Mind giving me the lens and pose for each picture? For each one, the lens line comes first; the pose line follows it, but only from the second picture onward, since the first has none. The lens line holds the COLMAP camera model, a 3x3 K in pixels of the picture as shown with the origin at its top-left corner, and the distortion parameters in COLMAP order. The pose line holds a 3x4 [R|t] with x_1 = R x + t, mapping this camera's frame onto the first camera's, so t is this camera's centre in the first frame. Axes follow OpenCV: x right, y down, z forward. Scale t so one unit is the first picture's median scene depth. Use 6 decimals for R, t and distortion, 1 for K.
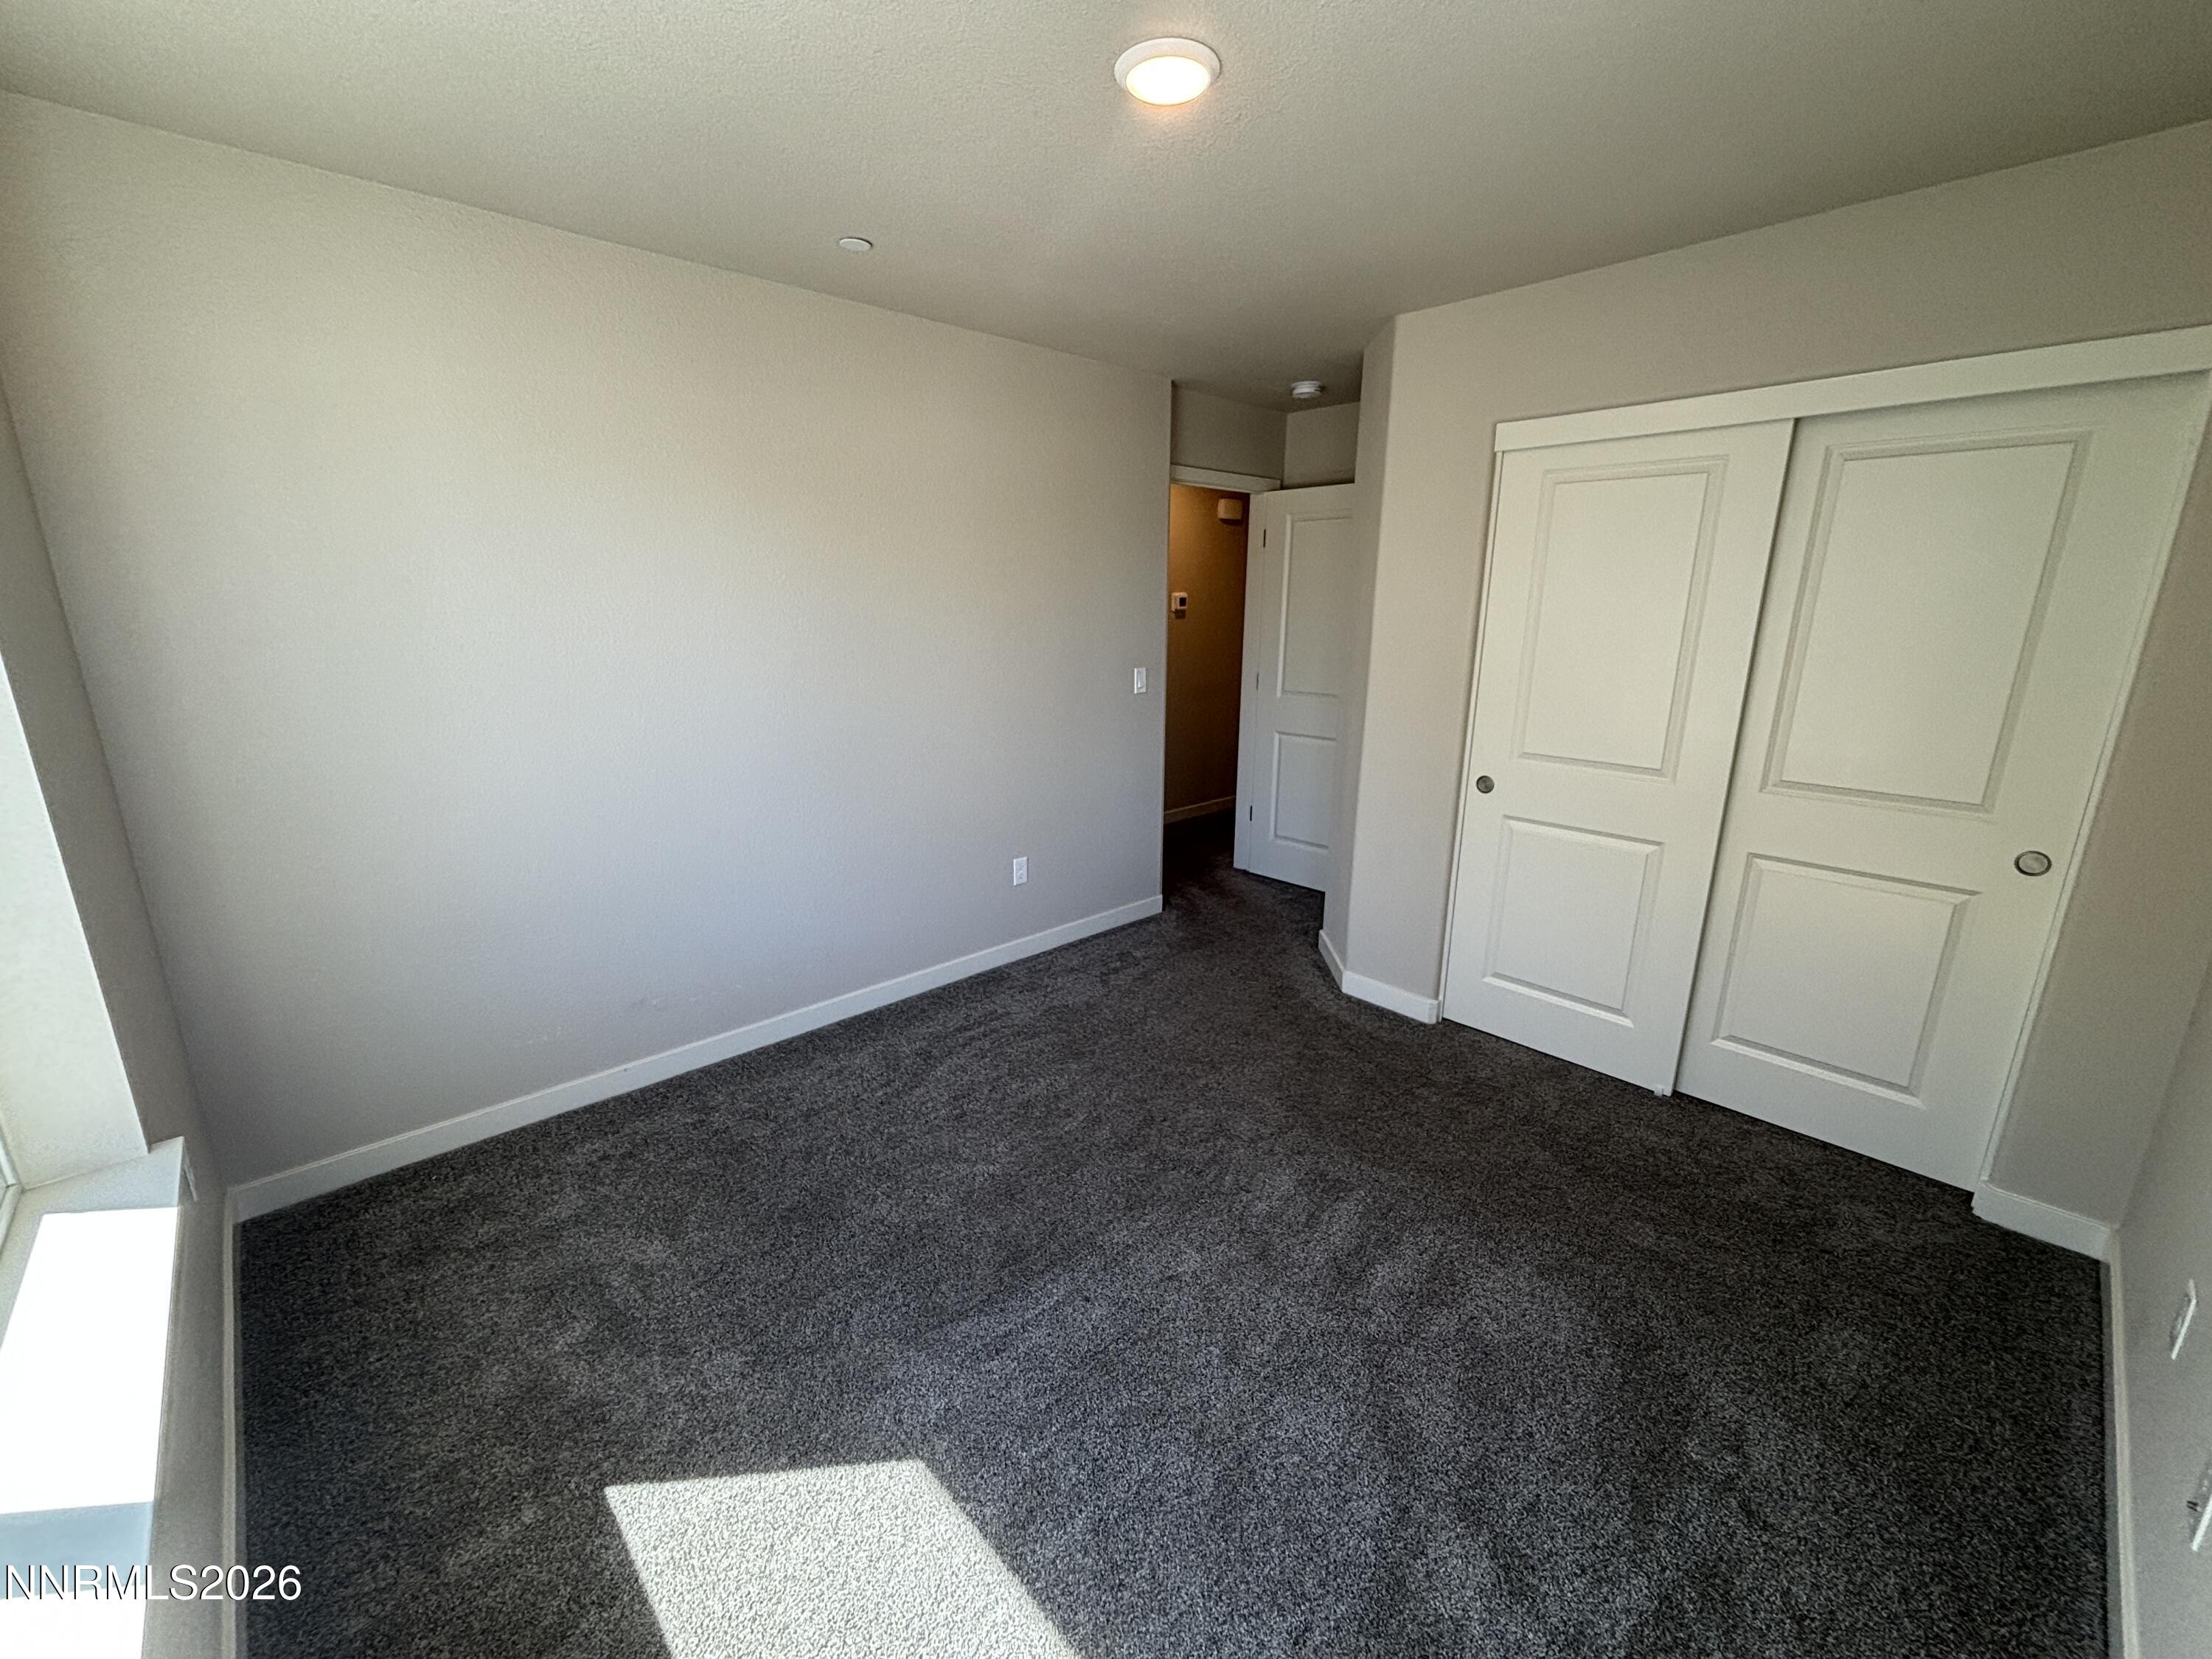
lens RADIAL K [[899.8, 0, 1107.2], [0, 899.8, 830.5], [0, 0, 1]] dist [0.000638, 0.000473]
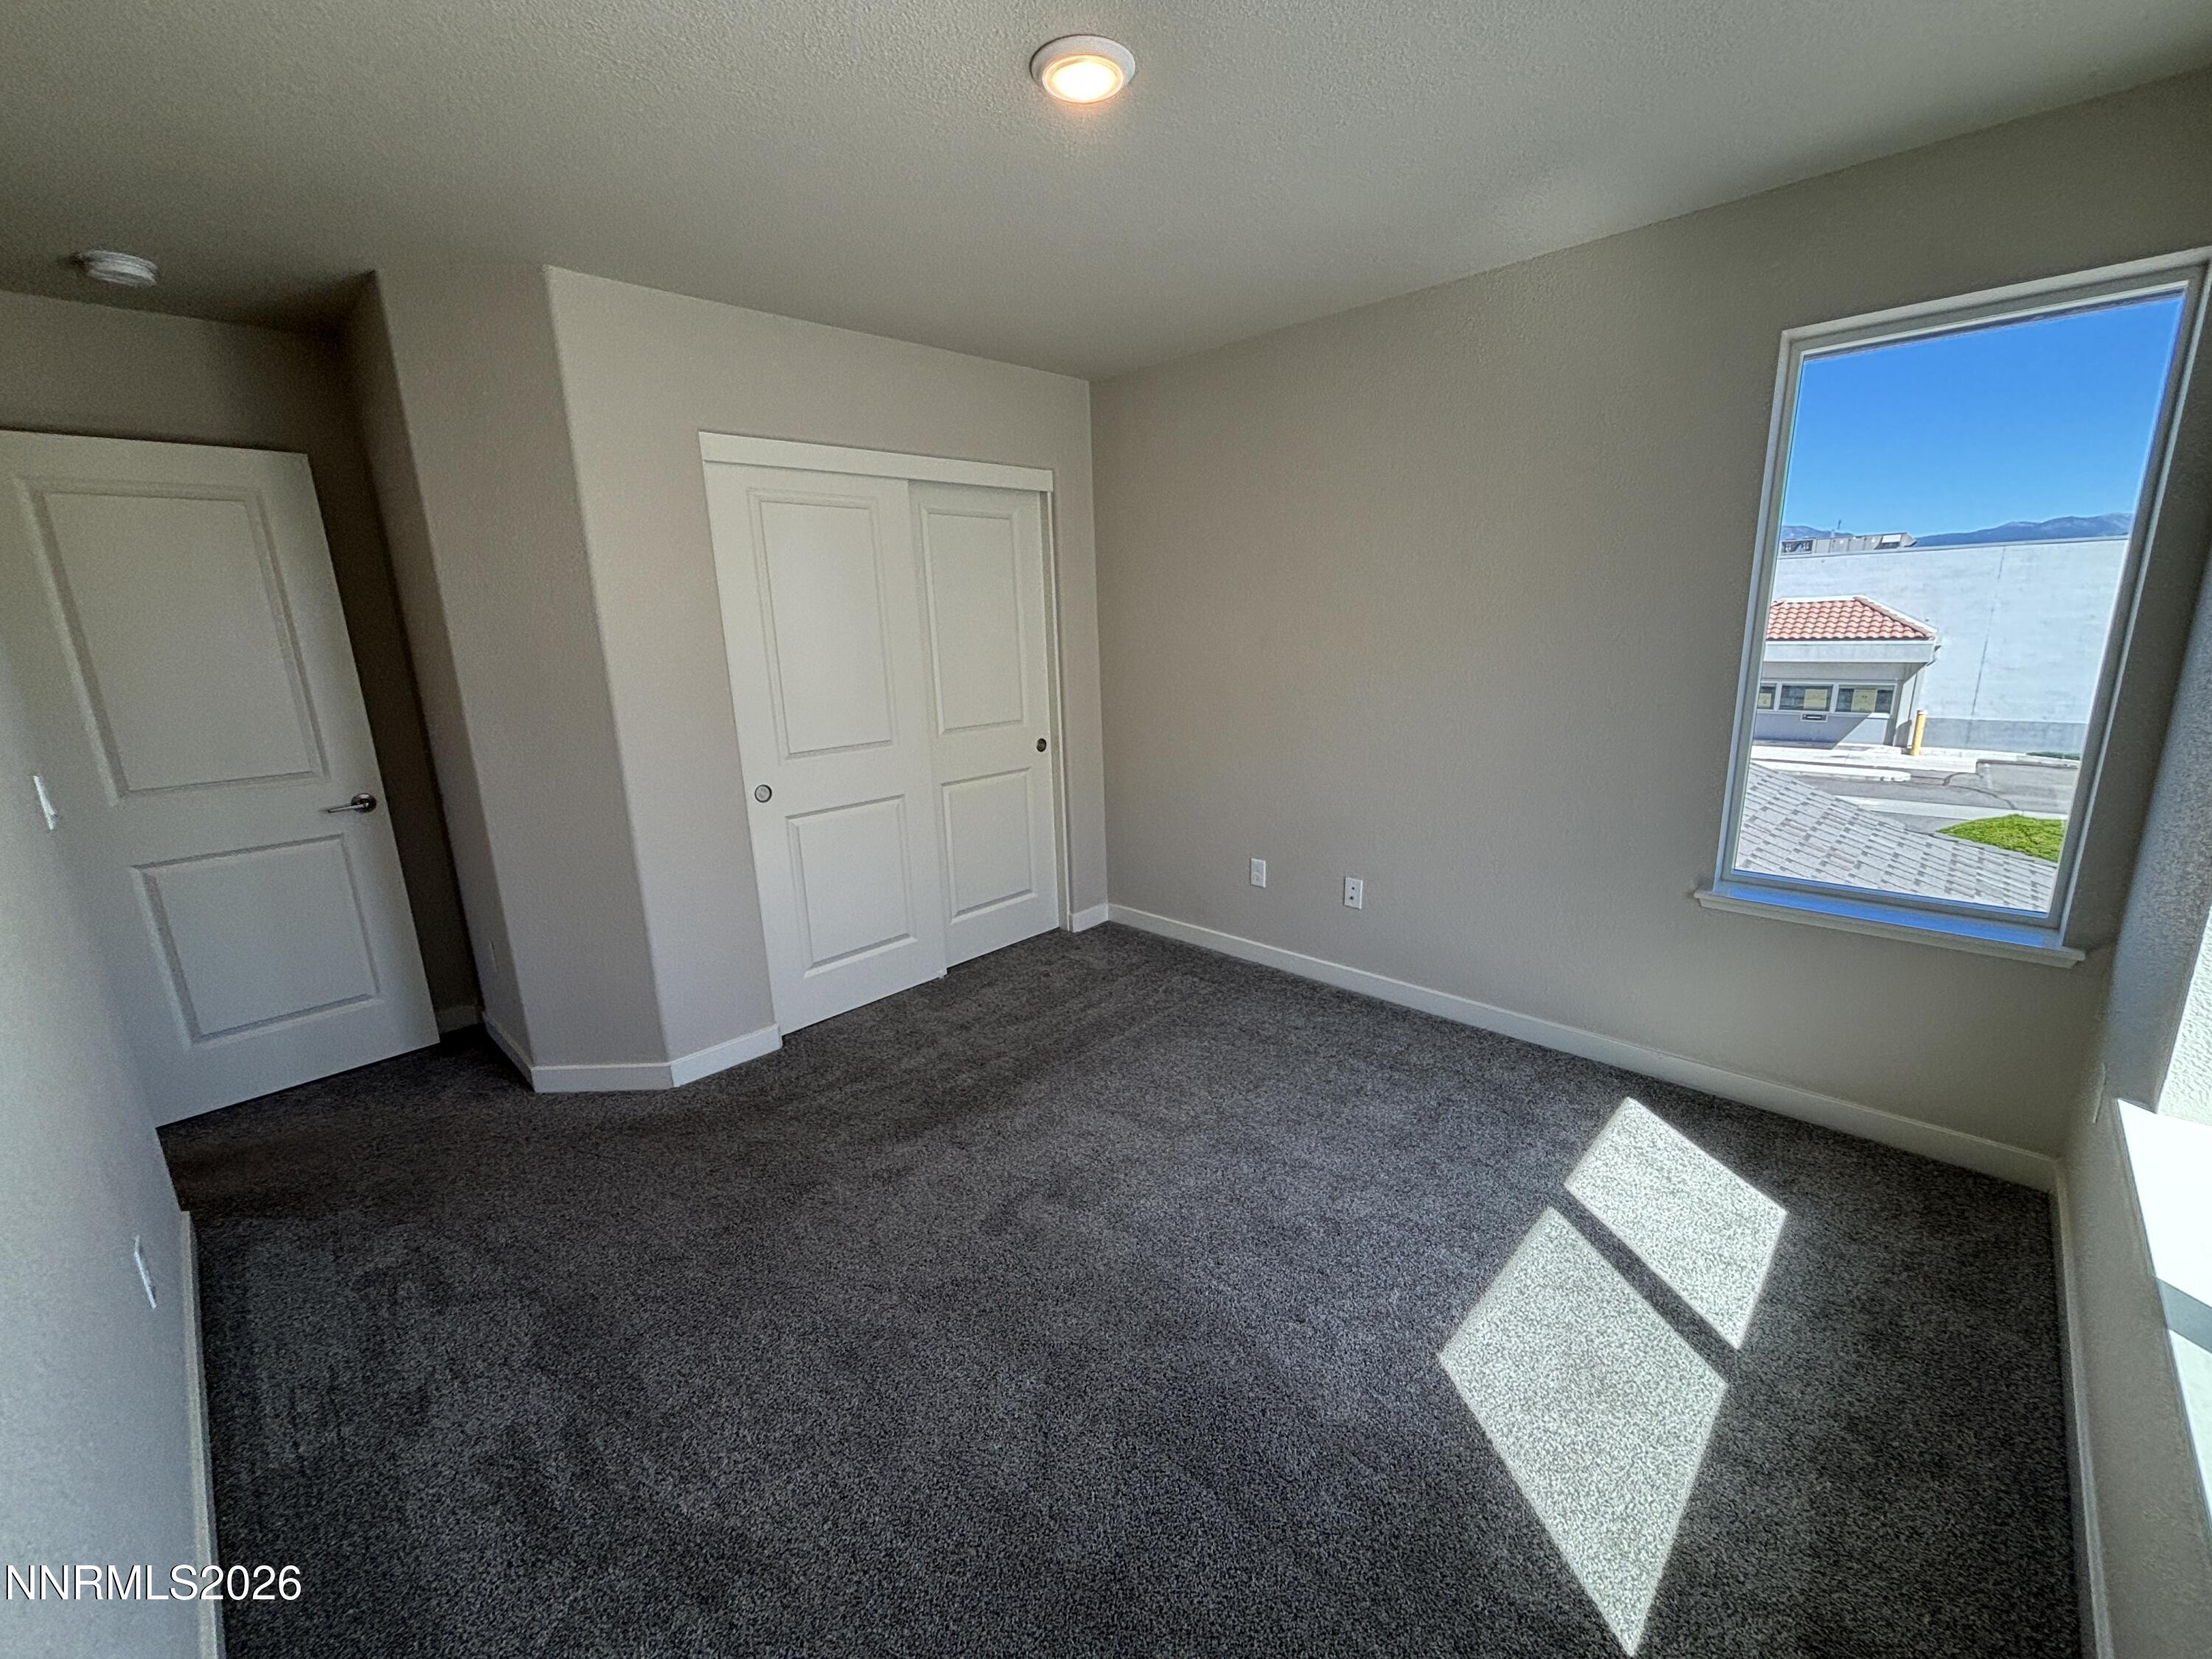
lens RADIAL K [[899.8, 0, 1107.2], [0, 899.8, 830.5], [0, 0, 1]] dist [0.000638, 0.000473]
pose [[-0.042077, -0.242302, 0.969288, -0.625204], [0.283849, 0.927273, 0.244121, -0.161353], [-0.957945, 0.285404, 0.029760, 0.661698]]
